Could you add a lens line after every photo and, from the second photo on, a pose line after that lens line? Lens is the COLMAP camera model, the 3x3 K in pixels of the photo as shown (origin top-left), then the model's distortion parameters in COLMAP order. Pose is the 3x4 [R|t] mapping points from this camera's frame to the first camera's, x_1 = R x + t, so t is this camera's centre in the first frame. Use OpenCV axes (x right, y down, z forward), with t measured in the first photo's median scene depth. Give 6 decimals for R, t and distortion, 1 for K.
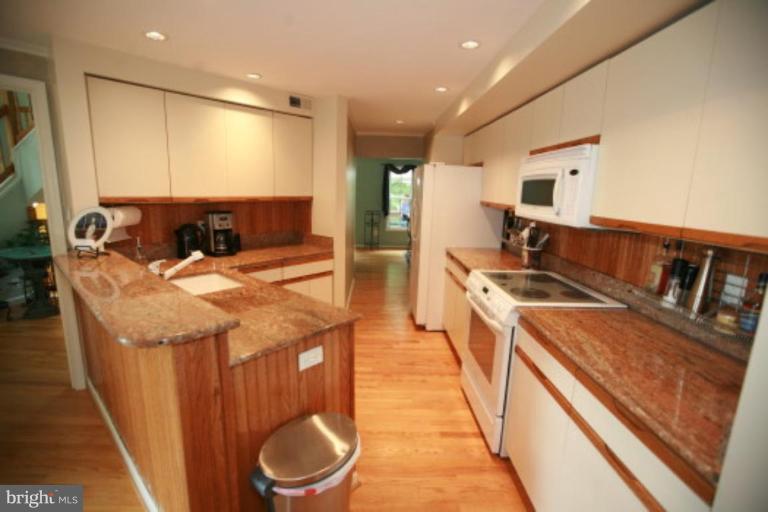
lens RADIAL K [[353.9, 0, 379.2], [0, 353.9, 254.3], [0, 0, 1]] dist [-0.028284, 0.000313]
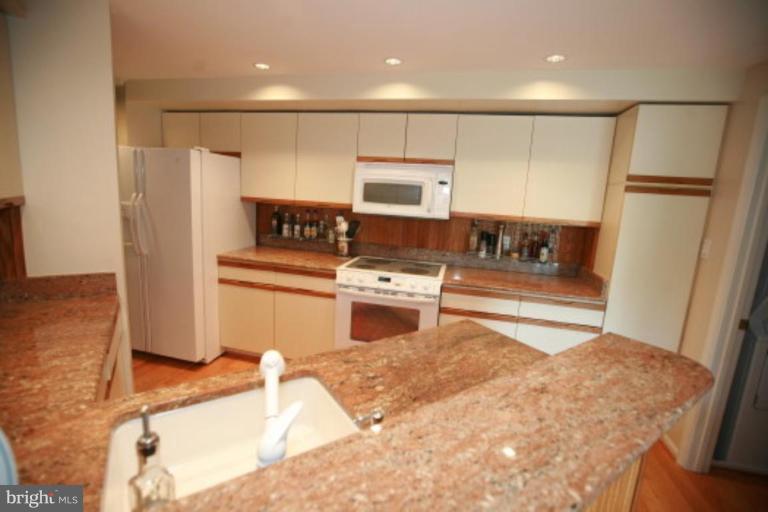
lens RADIAL K [[353.9, 0, 379.5], [0, 353.9, 255.7], [0, 0, 1]] dist [-0.028284, 0.000313]
pose [[0.252525, -0.183023, 0.950123, -0.906340], [0.125849, 0.979819, 0.155295, -0.178782], [-0.959371, 0.080356, 0.270462, 0.794477]]
